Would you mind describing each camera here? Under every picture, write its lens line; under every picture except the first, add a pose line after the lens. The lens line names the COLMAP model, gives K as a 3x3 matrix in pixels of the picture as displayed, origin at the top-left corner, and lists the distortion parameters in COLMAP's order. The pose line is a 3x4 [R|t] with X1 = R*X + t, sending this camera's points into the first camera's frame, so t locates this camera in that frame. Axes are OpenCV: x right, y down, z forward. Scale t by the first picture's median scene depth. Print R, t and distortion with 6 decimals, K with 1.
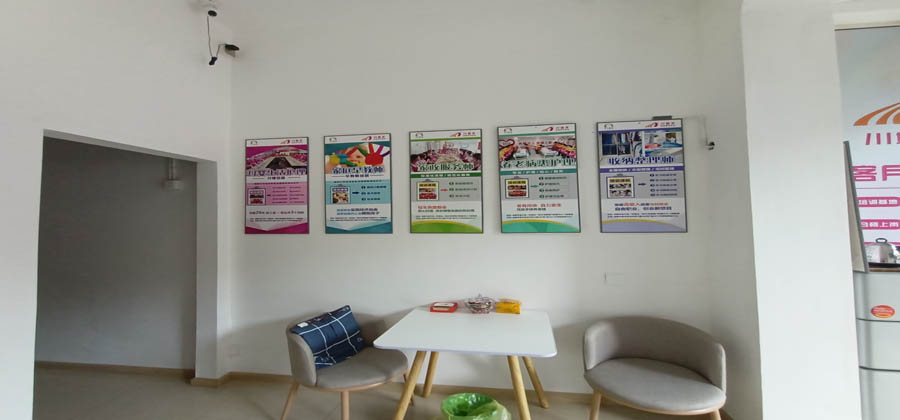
lens RADIAL K [[324.3, 0, 449.8], [0, 324.3, 210.0], [0, 0, 1]] dist [-0.001686, -0.000080]
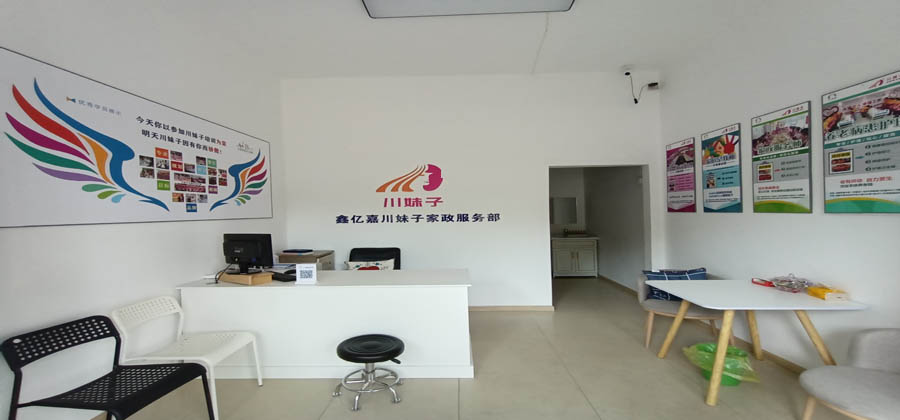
lens RADIAL K [[396.3, 0, 454.0], [0, 396.3, 210.8], [0, 0, 1]] dist [0.003743, 0.000455]
pose [[0.120614, 0.003674, -0.992693, 1.094708], [0.062126, 0.998005, 0.011242, -0.011842], [0.990754, -0.063028, 0.120145, -0.161940]]
